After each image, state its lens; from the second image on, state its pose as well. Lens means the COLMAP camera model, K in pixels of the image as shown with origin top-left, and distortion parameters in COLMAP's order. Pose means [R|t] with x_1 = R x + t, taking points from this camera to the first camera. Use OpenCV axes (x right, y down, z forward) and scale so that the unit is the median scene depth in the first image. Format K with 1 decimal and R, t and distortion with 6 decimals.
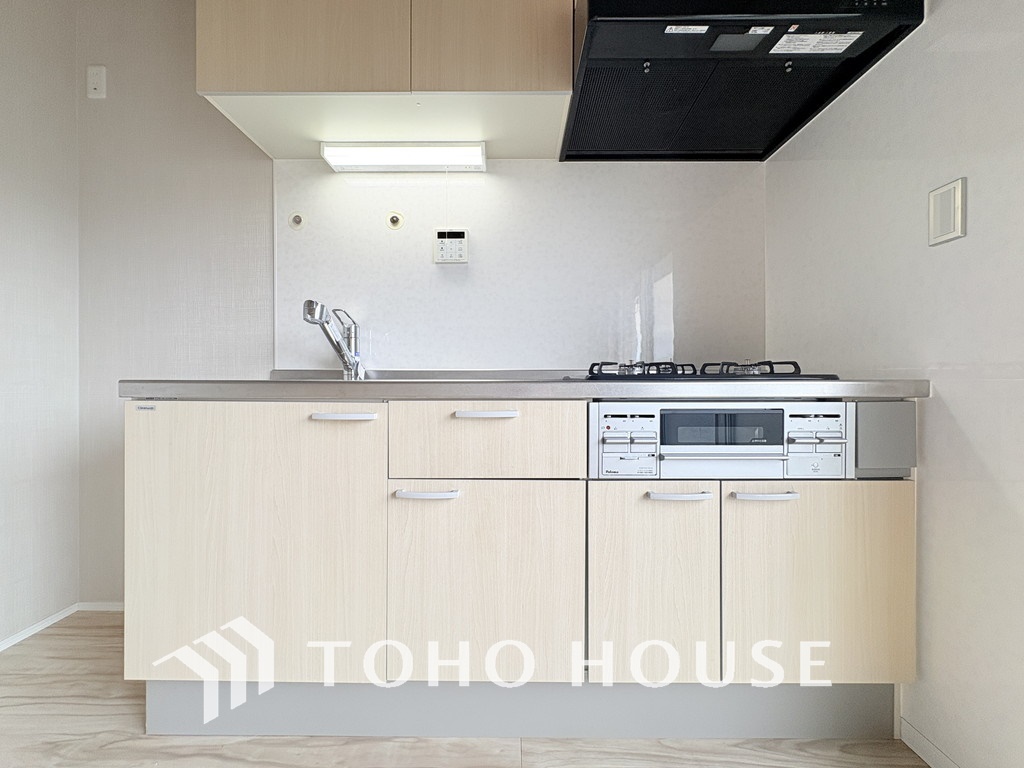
lens RADIAL K [[411.4, 0, 511.6], [0, 411.4, 381.8], [0, 0, 1]] dist [-0.000674, 0.000461]
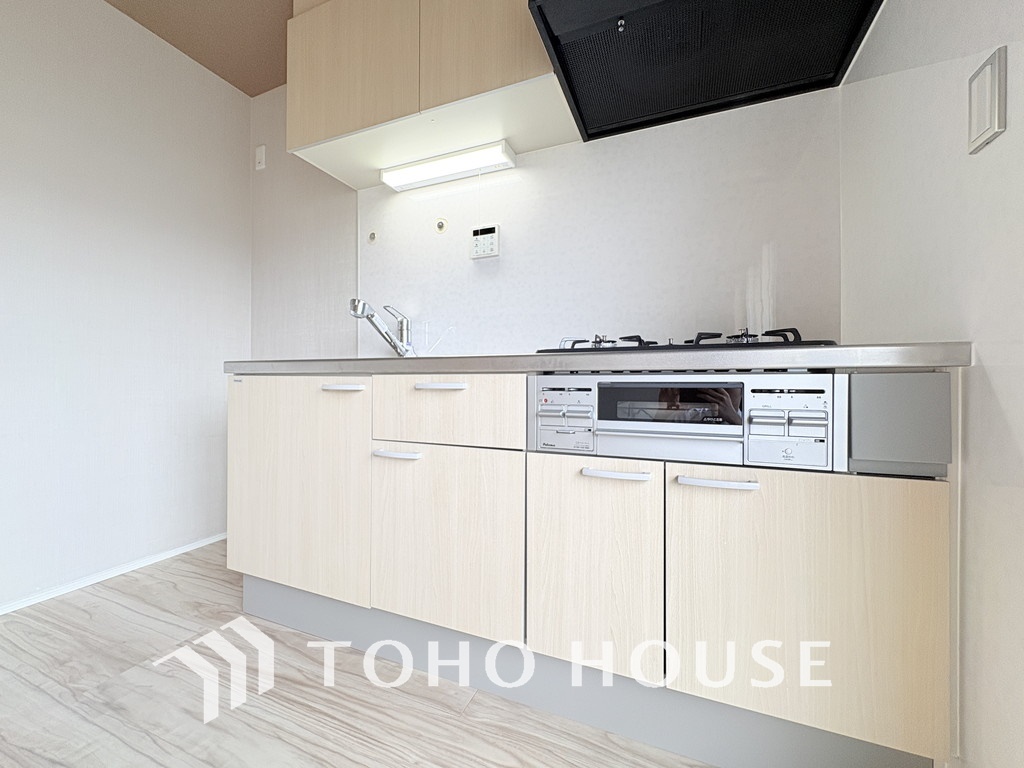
lens RADIAL K [[411.4, 0, 512.8], [0, 411.4, 381.9], [0, 0, 1]] dist [-0.000674, 0.000461]
pose [[0.925324, 0.002321, -0.379171, 0.527184], [-0.003555, 0.999990, -0.002554, 0.066965], [0.379161, 0.003711, 0.925323, 0.038785]]
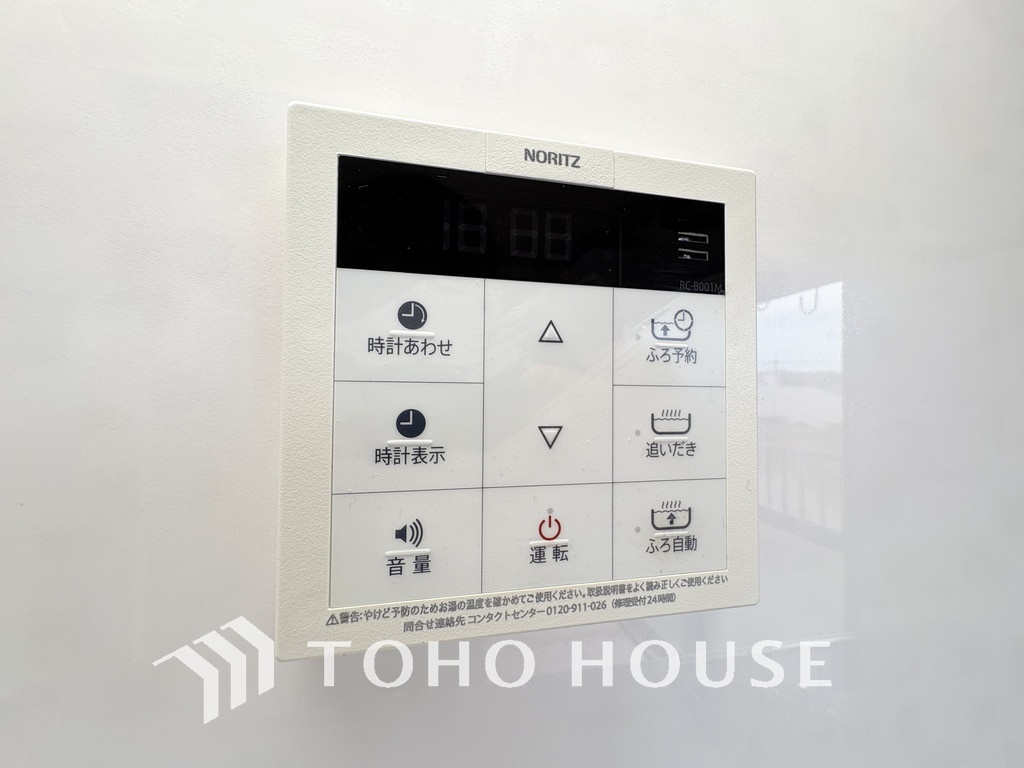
lens RADIAL K [[411.4, 0, 506.1], [0, 411.4, 382.5], [0, 0, 1]] dist [-0.000674, 0.000461]
pose [[0.969024, 0.004482, 0.246926, -0.267396], [-0.003175, 0.999979, -0.005693, -0.519703], [-0.246946, 0.004732, 0.969018, 1.468307]]
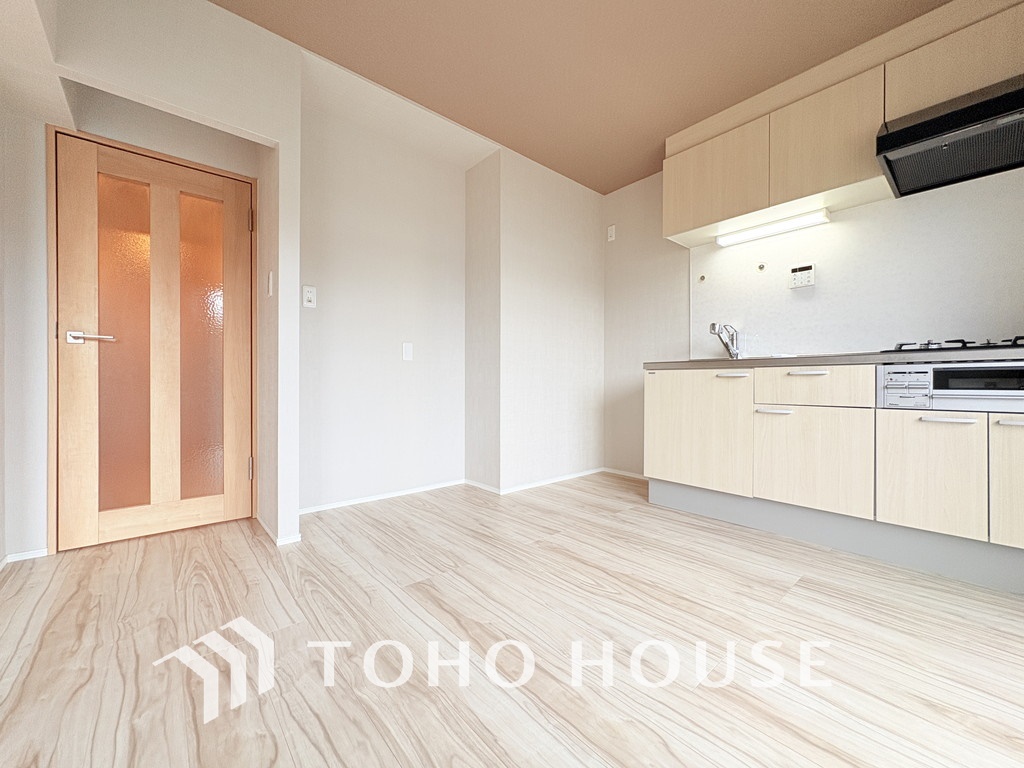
lens RADIAL K [[411.4, 0, 511.3], [0, 411.4, 383.1], [0, 0, 1]] dist [-0.000674, 0.000461]
pose [[0.659537, 0.000838, -0.751671, 0.474973], [-0.003564, 0.999992, -0.002013, 0.133726], [0.751664, 0.004006, 0.659535, -1.361799]]
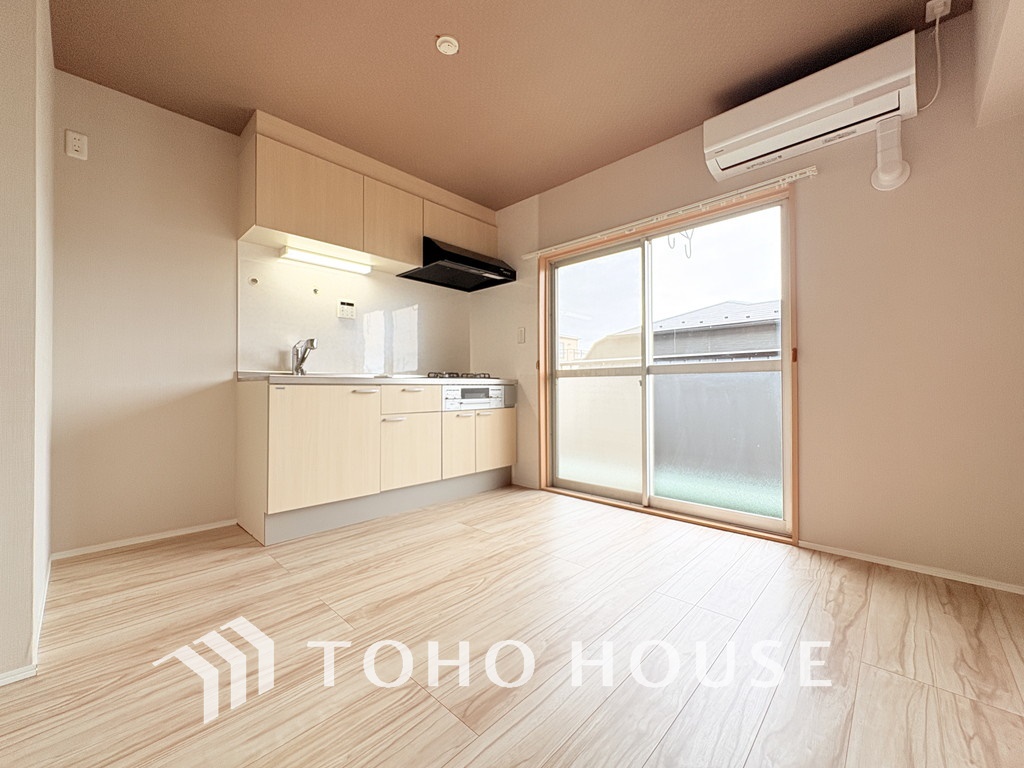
lens RADIAL K [[411.4, 0, 513.2], [0, 411.4, 383.7], [0, 0, 1]] dist [-0.000674, 0.000461]
pose [[0.681353, 0.004234, 0.731942, -1.617448], [0.006041, 0.999917, -0.011408, 0.070471], [-0.731930, 0.012195, 0.681271, -1.392740]]
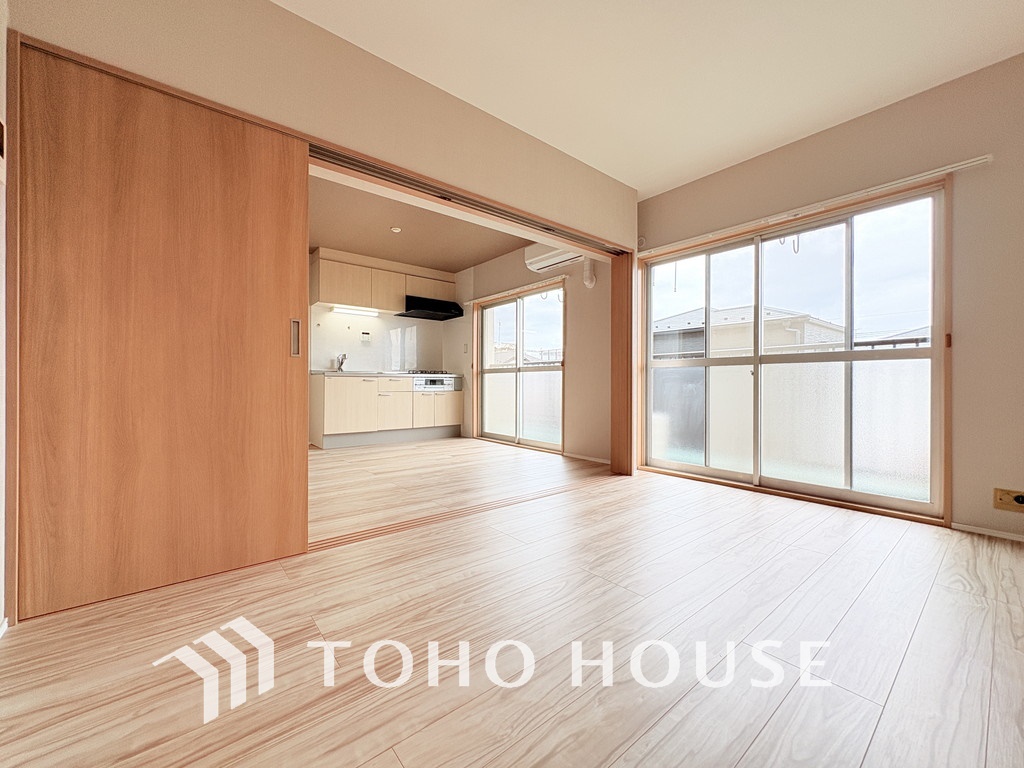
lens RADIAL K [[411.4, 0, 514.6], [0, 411.4, 383.5], [0, 0, 1]] dist [-0.000674, 0.000461]
pose [[0.765932, 0.000510, 0.642921, -2.293264], [-0.000611, 1.000000, -0.000065, 0.126087], [-0.642921, -0.000343, 0.765933, -4.063256]]
